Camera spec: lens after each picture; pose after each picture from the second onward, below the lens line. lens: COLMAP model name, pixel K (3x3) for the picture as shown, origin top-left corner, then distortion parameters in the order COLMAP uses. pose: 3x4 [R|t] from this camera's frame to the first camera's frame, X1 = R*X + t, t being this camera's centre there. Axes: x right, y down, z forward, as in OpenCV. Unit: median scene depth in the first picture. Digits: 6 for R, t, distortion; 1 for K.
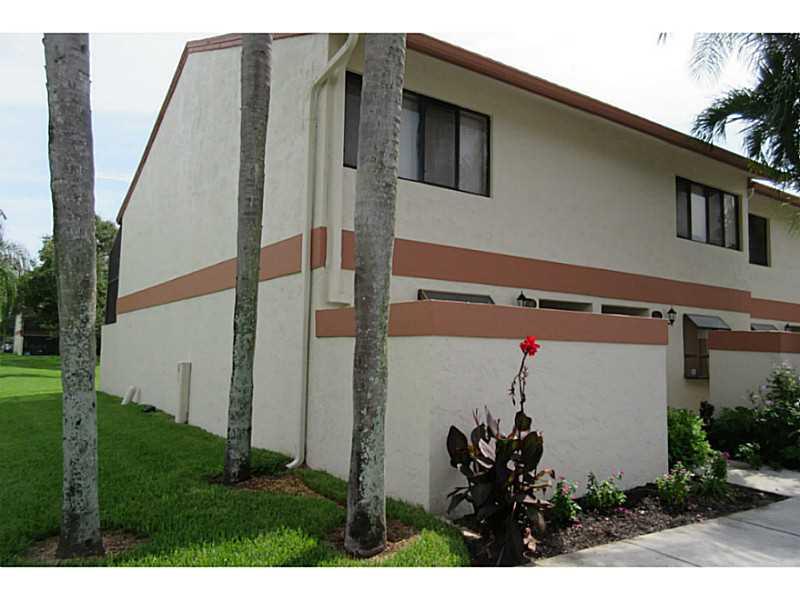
lens RADIAL K [[597.0, 0, 400.6], [0, 597.0, 298.3], [0, 0, 1]] dist [-0.005032, -0.000882]
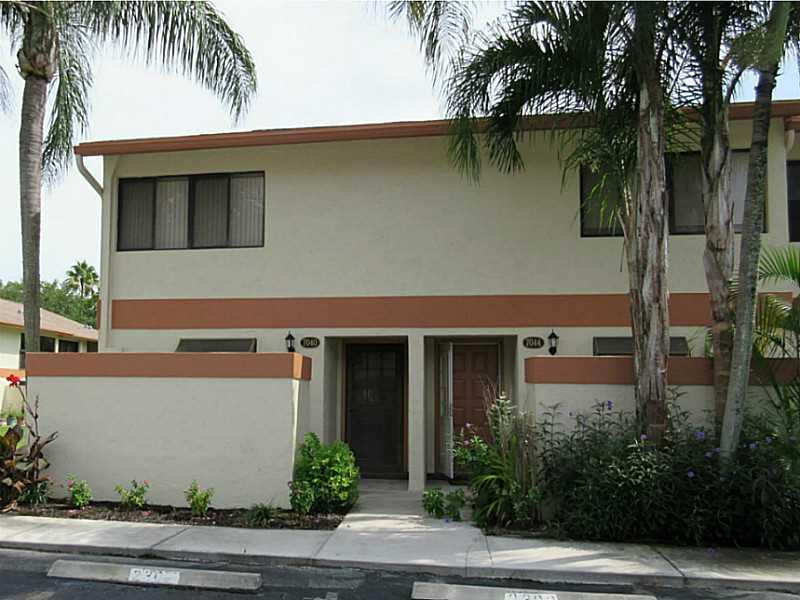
lens RADIAL K [[597.0, 0, 399.9], [0, 597.0, 301.6], [0, 0, 1]] dist [-0.005032, -0.000882]
pose [[0.725227, -0.169024, -0.667440, 1.003509], [0.045324, 0.979016, -0.198679, 0.145476], [0.687016, 0.113837, 0.717670, 0.412329]]
